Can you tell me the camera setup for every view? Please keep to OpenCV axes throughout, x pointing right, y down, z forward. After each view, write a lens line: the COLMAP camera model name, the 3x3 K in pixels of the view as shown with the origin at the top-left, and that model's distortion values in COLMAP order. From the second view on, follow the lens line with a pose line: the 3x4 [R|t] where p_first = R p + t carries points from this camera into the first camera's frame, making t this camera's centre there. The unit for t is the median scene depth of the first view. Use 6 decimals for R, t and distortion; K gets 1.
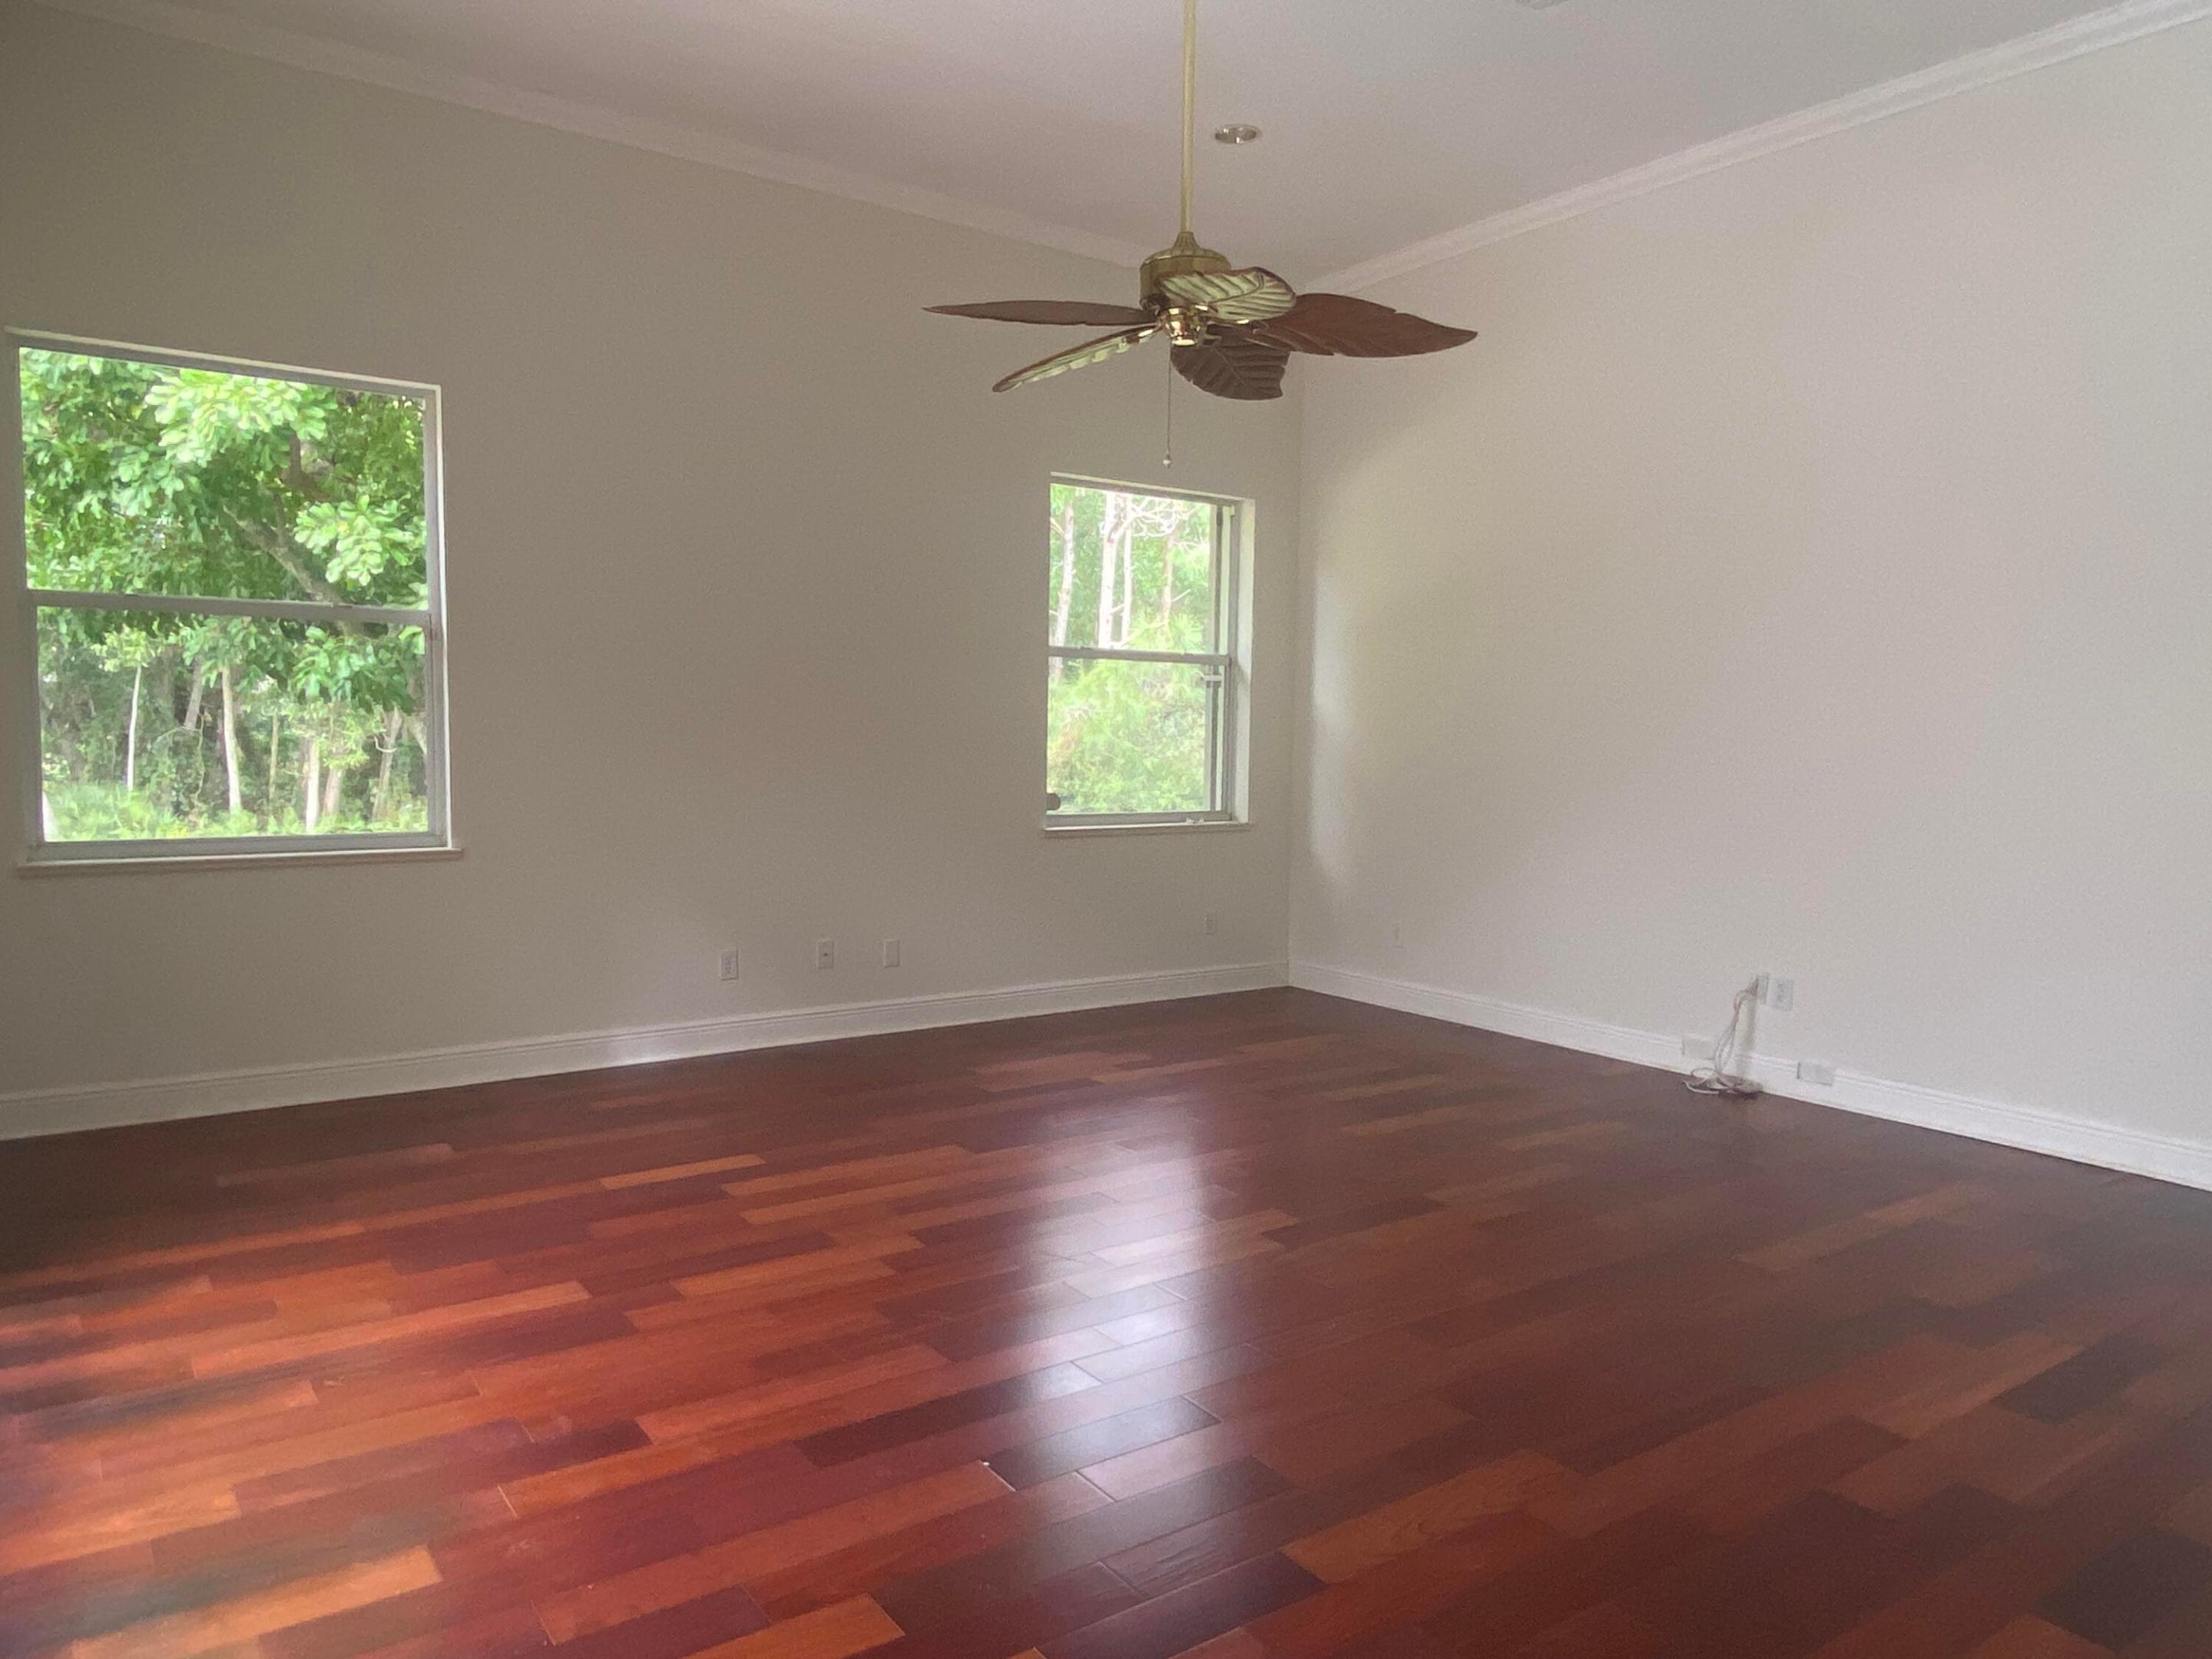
lens RADIAL K [[1426.2, 0, 1107.5], [0, 1426.2, 840.4], [0, 0, 1]] dist [0.067115, -0.097285]
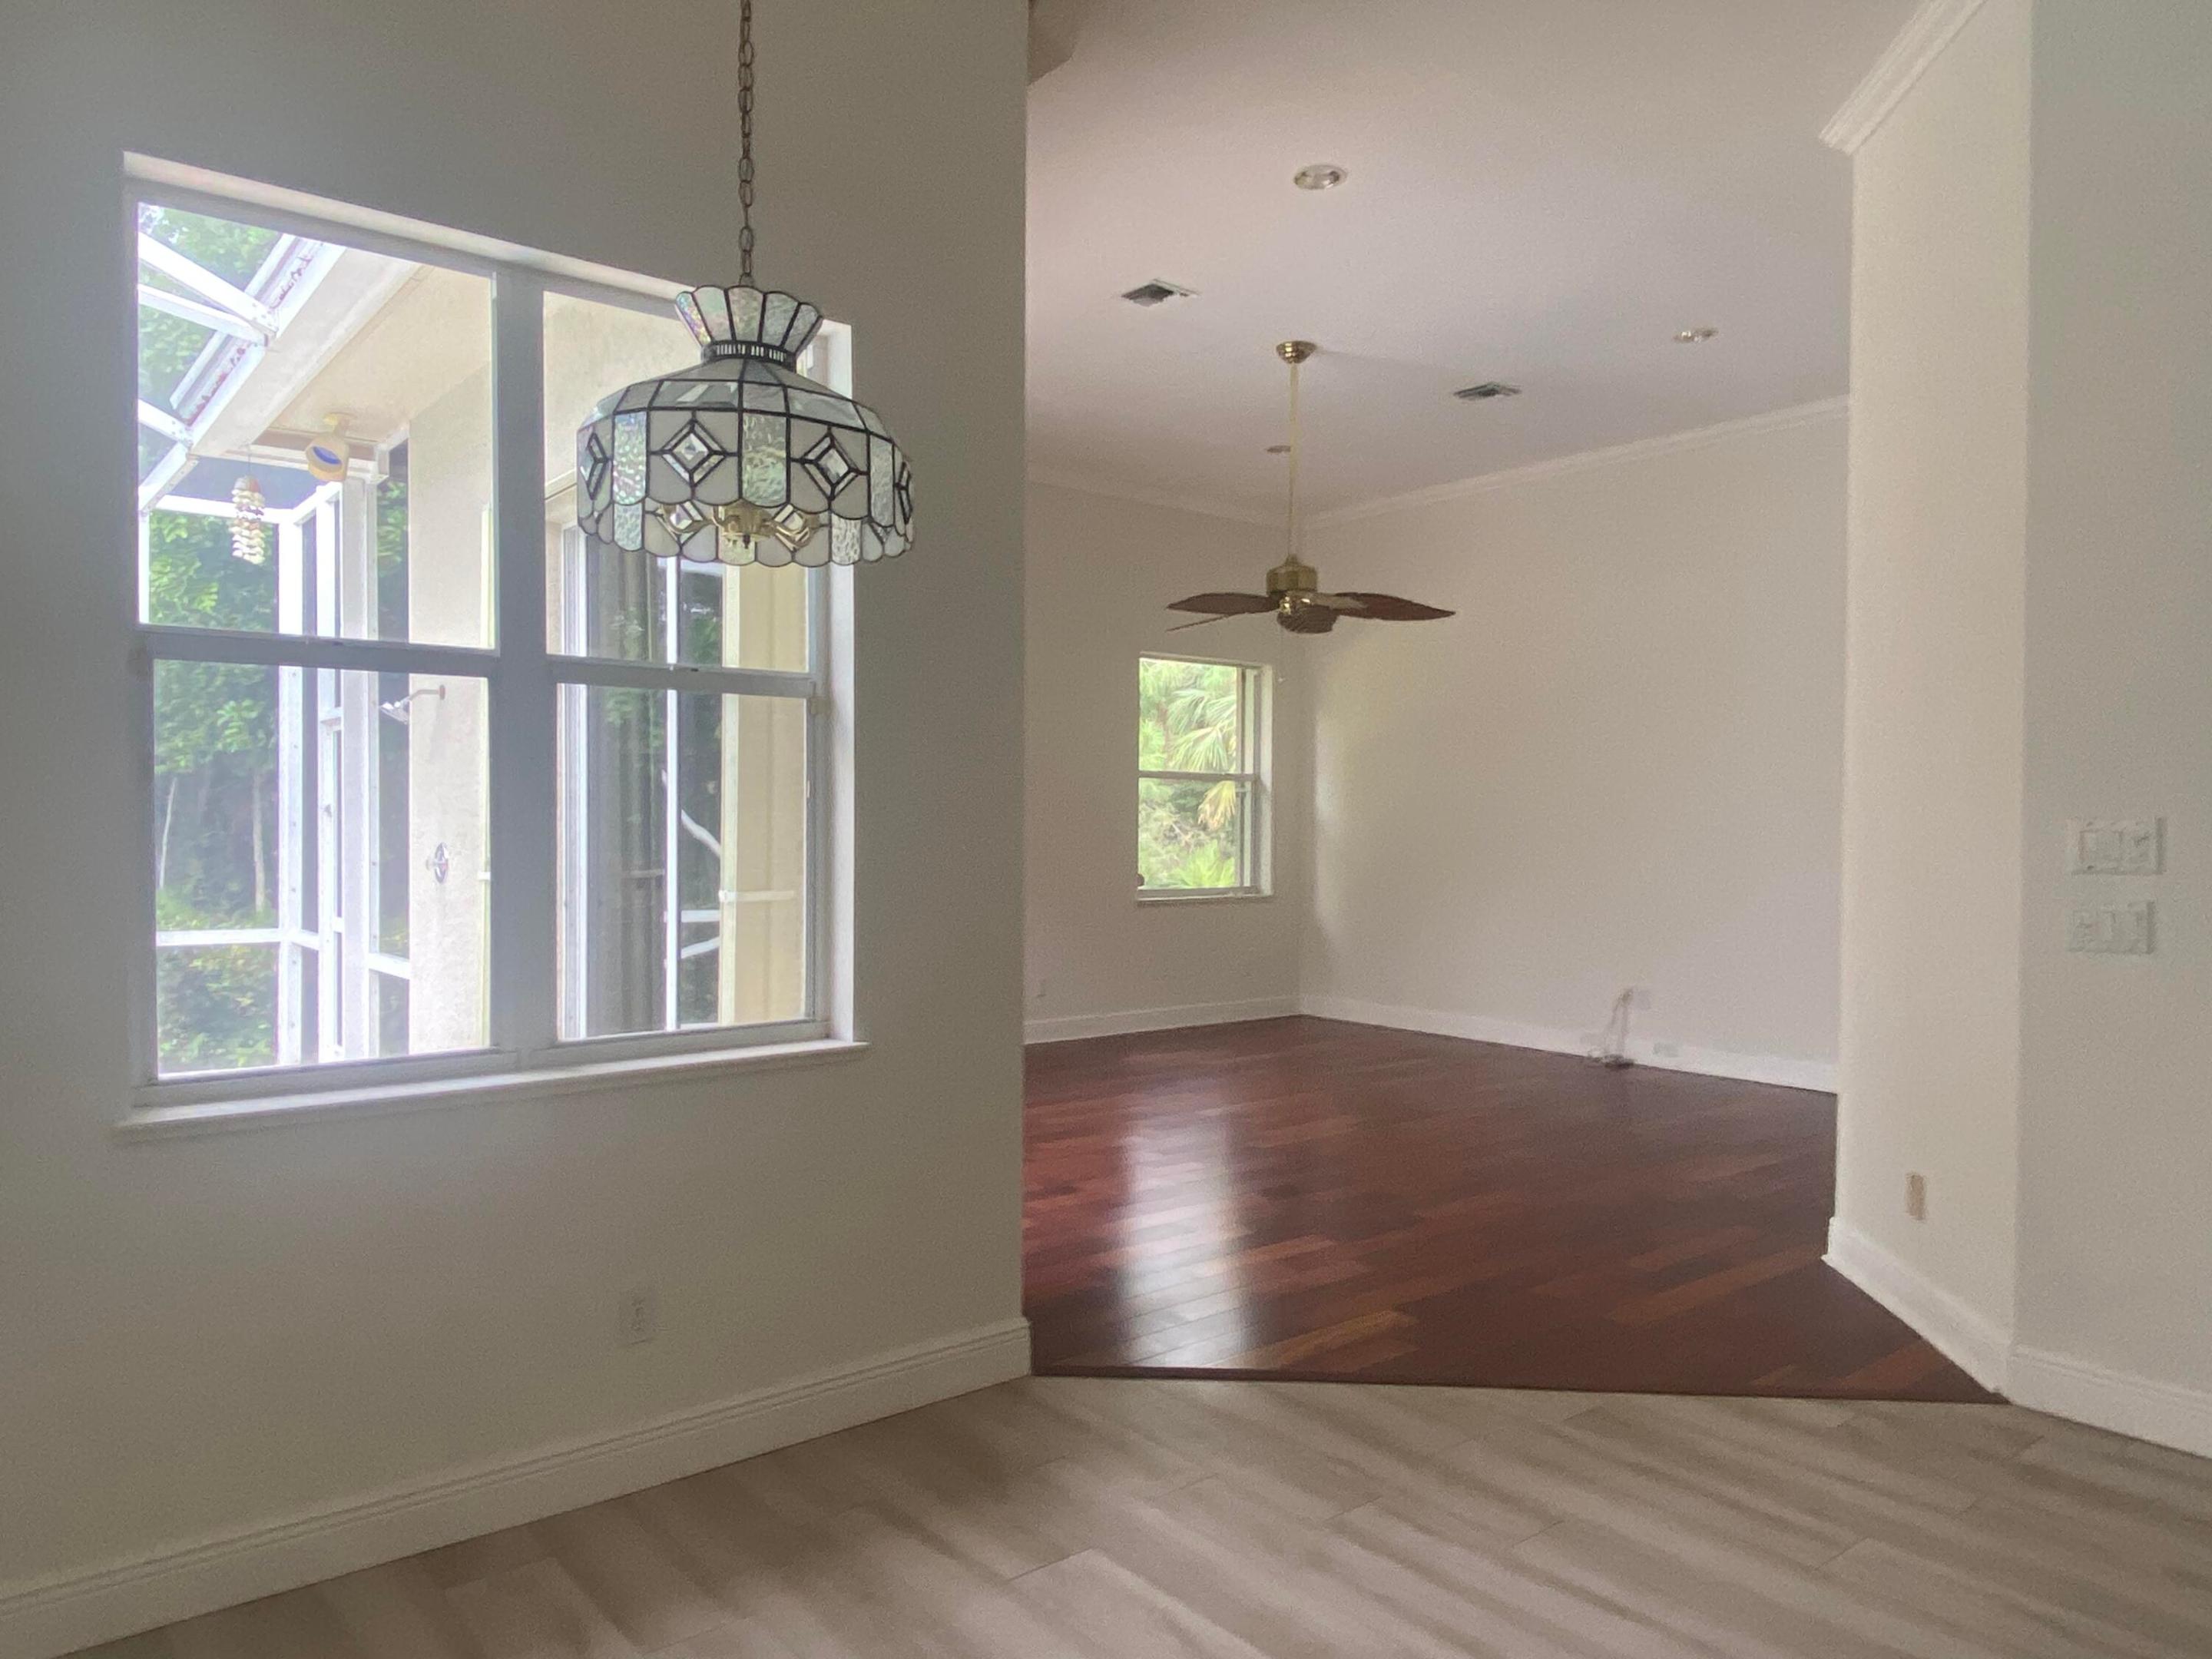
lens RADIAL K [[1487.1, 0, 1103.9], [0, 1487.1, 829.6], [0, 0, 1]] dist [0.024638, -0.004215]
pose [[0.996263, -0.013649, 0.085292, -0.192291], [0.019295, 0.997651, -0.065725, 0.016815], [-0.084194, 0.067125, 0.994186, -0.441179]]
